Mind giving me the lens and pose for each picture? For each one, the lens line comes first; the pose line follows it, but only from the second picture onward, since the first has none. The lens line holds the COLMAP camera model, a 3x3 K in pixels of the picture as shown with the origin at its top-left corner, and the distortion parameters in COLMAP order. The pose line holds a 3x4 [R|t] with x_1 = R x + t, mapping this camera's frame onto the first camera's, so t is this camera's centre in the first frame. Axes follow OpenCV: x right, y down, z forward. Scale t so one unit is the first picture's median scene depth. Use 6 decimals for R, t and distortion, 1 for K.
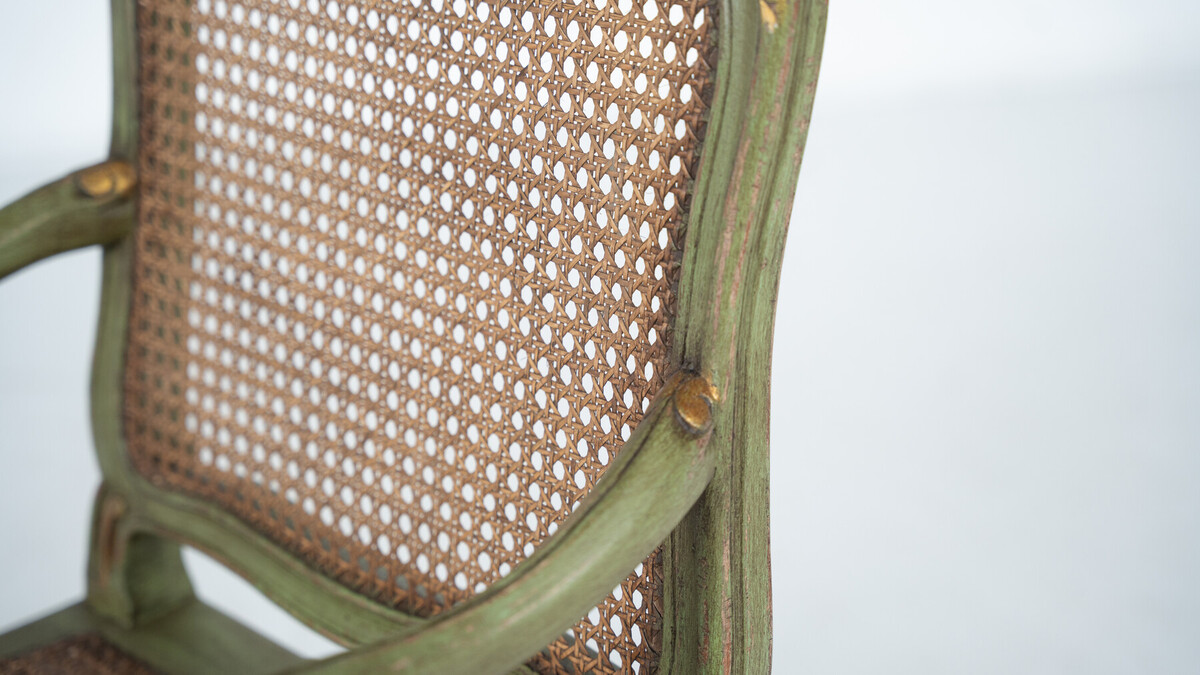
lens RADIAL K [[2260.1, 0, 621.9], [0, 2260.1, 384.2], [0, 0, 1]] dist [0.237578, 0.554166]
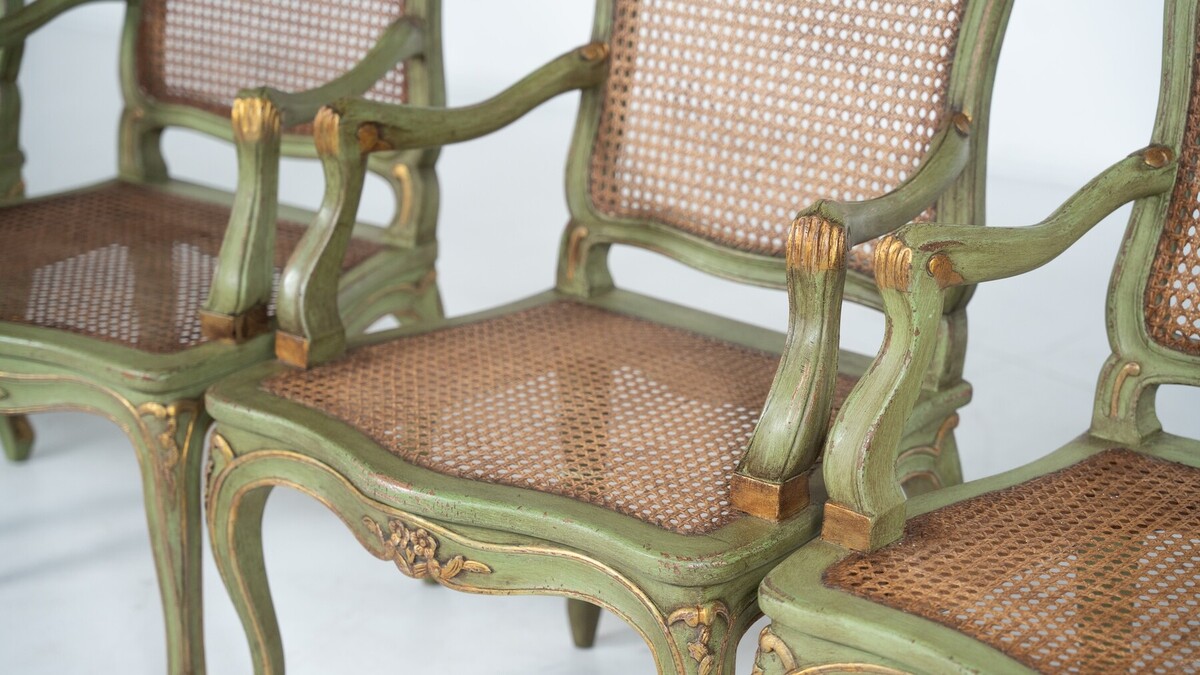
lens RADIAL K [[2260.1, 0, 621.9], [0, 2260.1, 384.2], [0, 0, 1]] dist [0.237578, 0.554166]
pose [[0.994784, 0.000976, 0.101996, -0.461586], [0.003242, 0.999147, -0.041180, 0.310460], [-0.101949, 0.041295, 0.993932, -1.022320]]
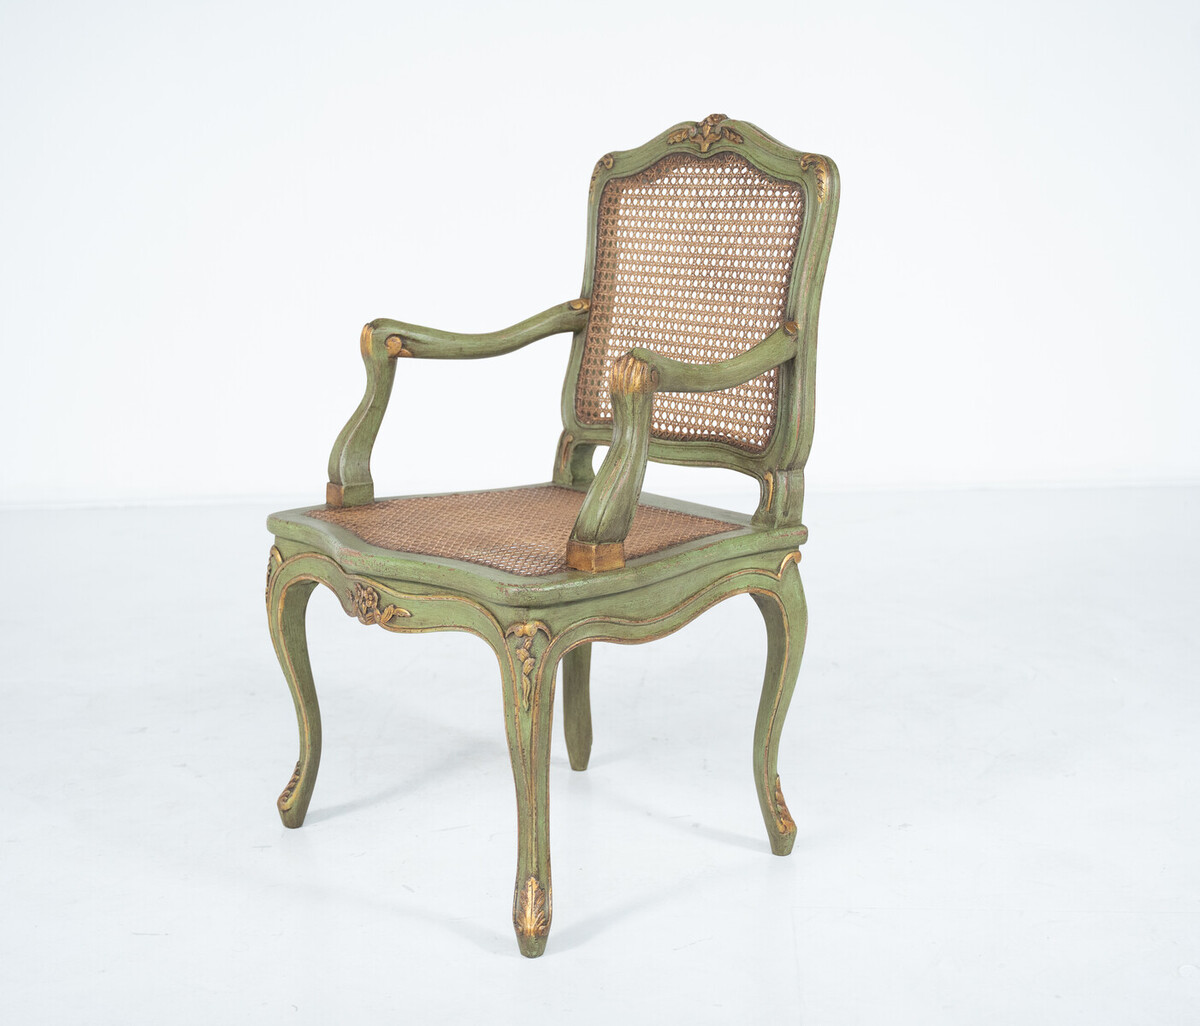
lens RADIAL K [[2001.4, 0, 598.5], [0, 2001.4, 622.1], [0, 0, 1]] dist [-0.049996, -0.113112]
pose [[0.992337, 0.052507, -0.111847, 0.084544], [-0.069668, 0.985372, -0.155527, 0.730737], [0.102044, 0.162127, 0.981479, -1.391254]]
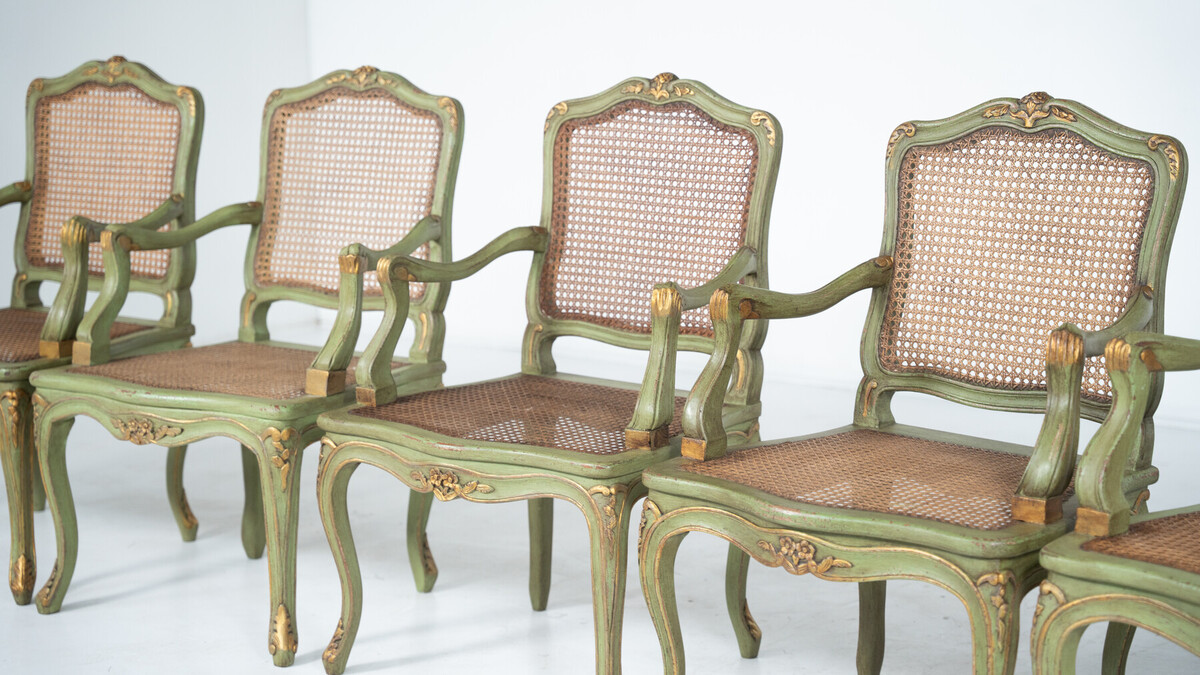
lens RADIAL K [[2260.1, 0, 621.9], [0, 2260.1, 384.2], [0, 0, 1]] dist [0.237578, 0.554166]
pose [[0.997542, 0.017144, 0.067948, -0.862414], [-0.002793, 0.978569, -0.205898, 0.747846], [-0.070022, 0.205202, 0.976211, -1.981120]]
